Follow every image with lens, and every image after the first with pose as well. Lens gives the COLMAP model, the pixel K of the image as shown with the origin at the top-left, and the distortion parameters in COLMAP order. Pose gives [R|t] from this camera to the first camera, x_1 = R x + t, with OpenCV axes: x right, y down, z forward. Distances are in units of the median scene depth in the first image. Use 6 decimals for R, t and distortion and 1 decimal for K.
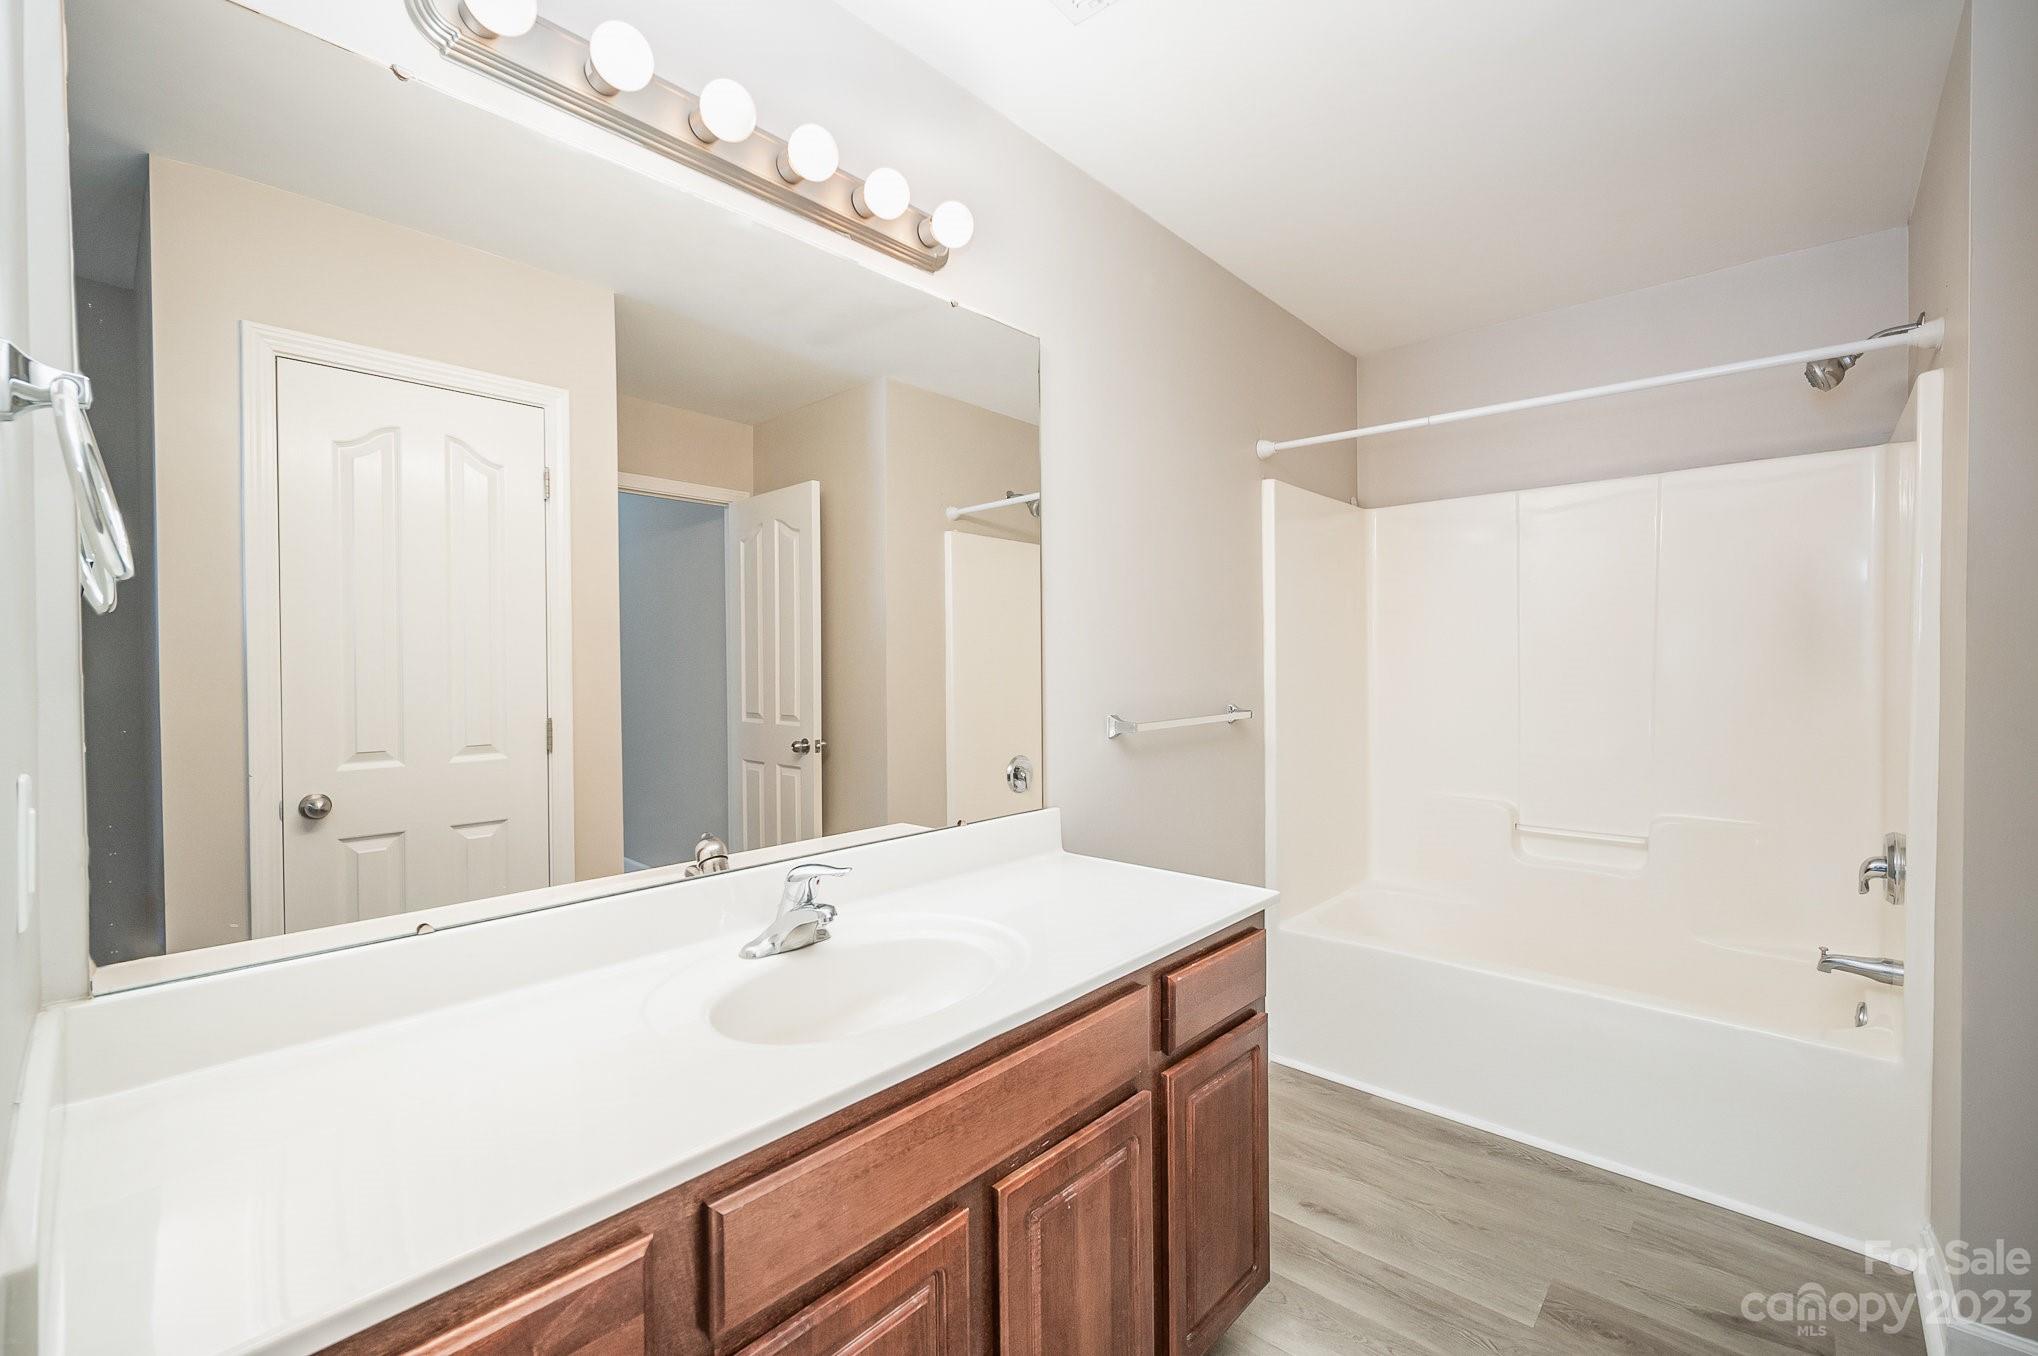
lens RADIAL K [[848.3, 0, 1020.5], [0, 848.3, 677.5], [0, 0, 1]] dist [-0.002922, 0.000230]
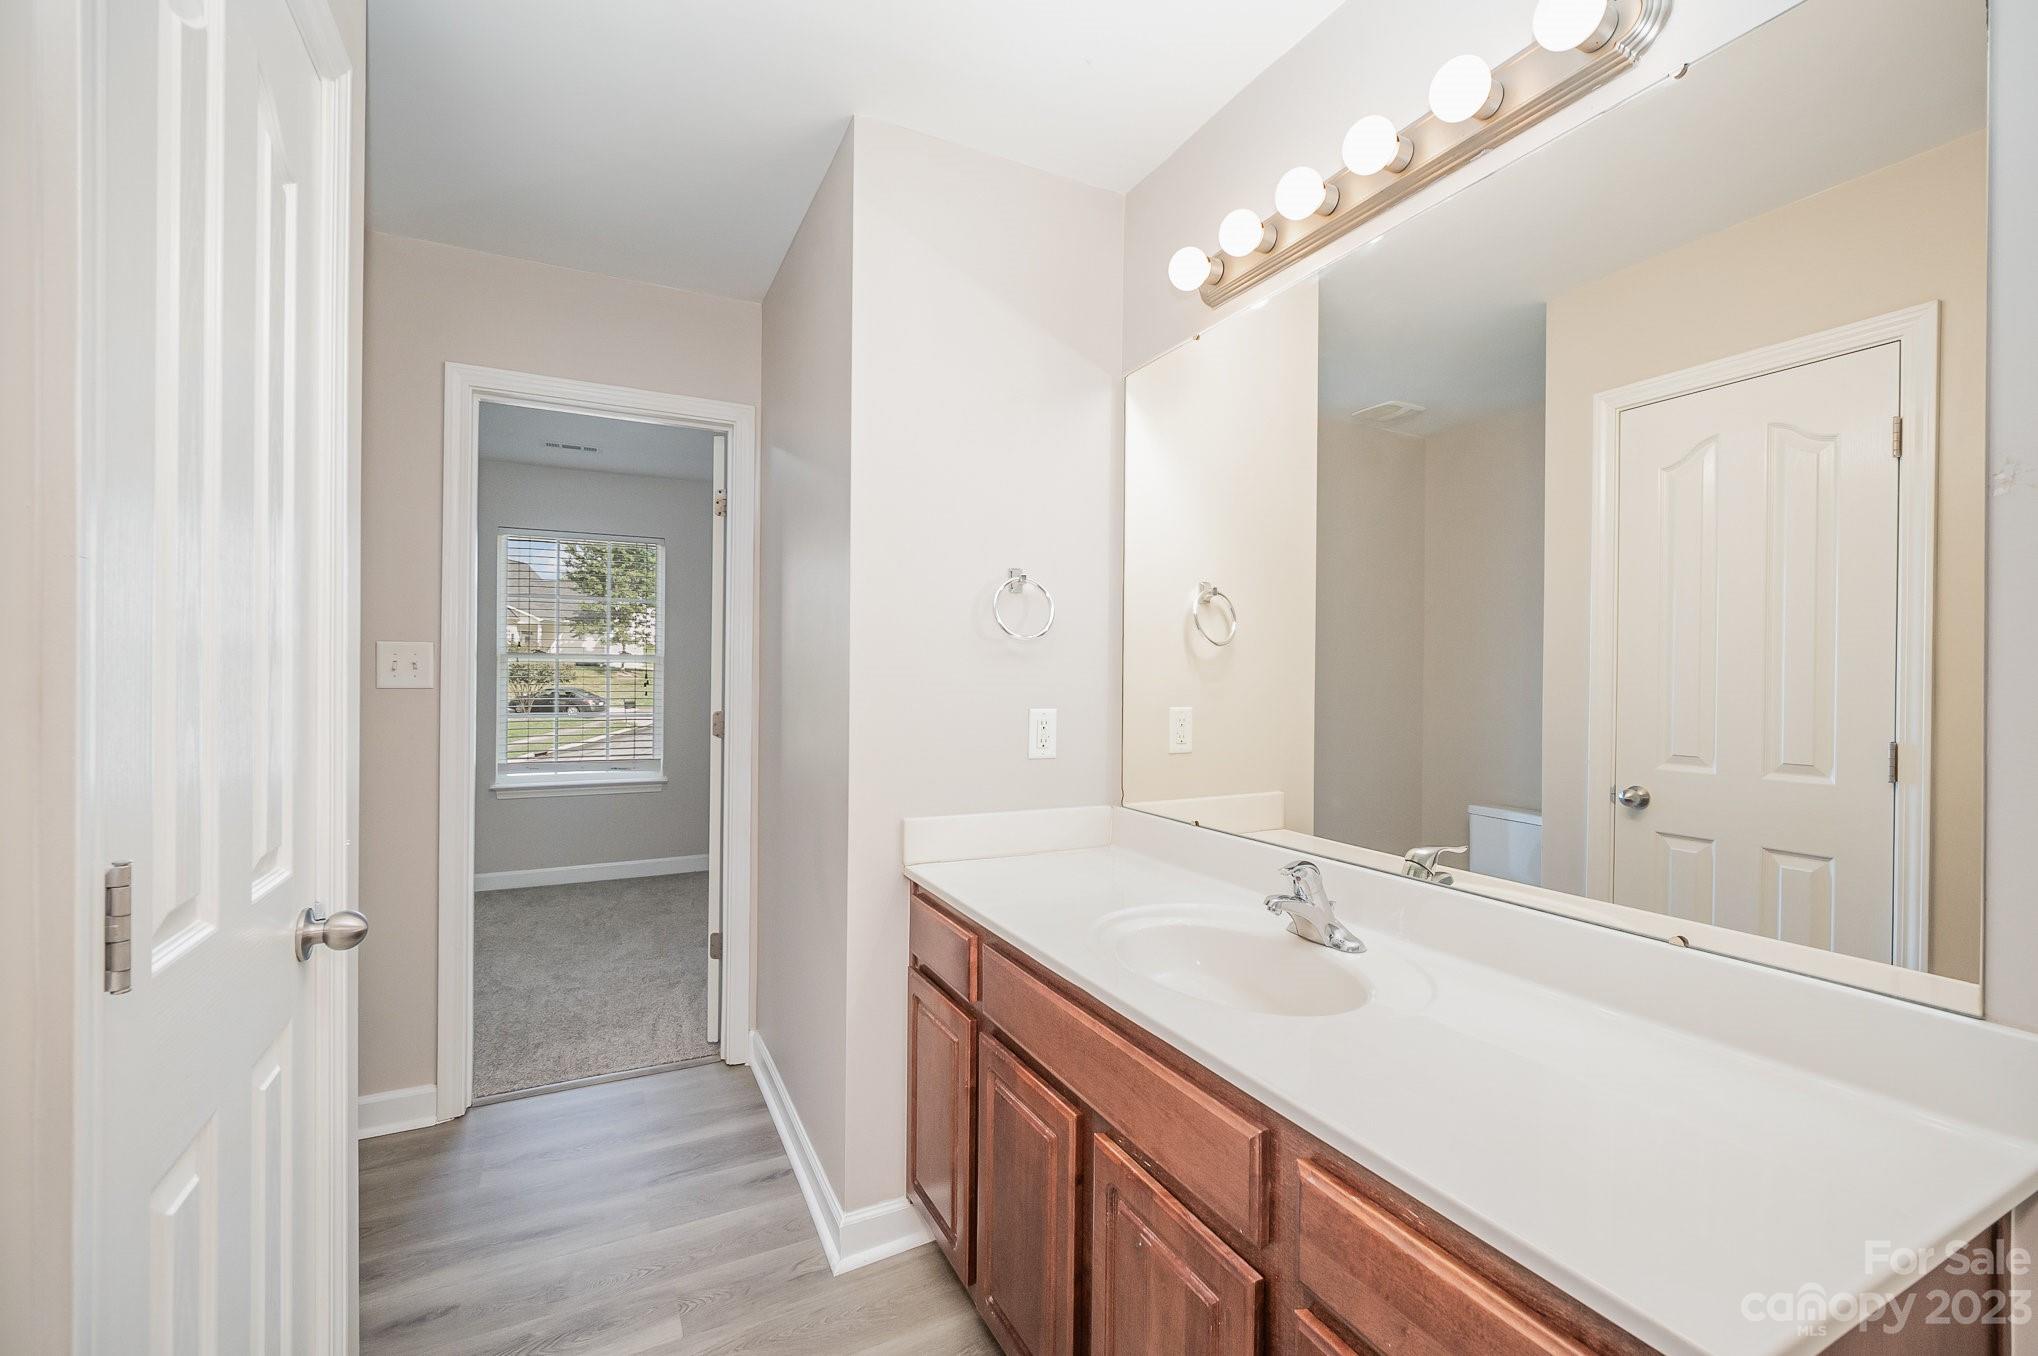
lens RADIAL K [[848.3, 0, 1024.7], [0, 848.3, 675.8], [0, 0, 1]] dist [-0.002922, 0.000230]
pose [[-0.344803, 0.003588, -0.938668, 0.514430], [-0.015998, 0.999825, 0.009699, -0.008529], [0.938539, 0.018361, -0.344685, 0.622112]]
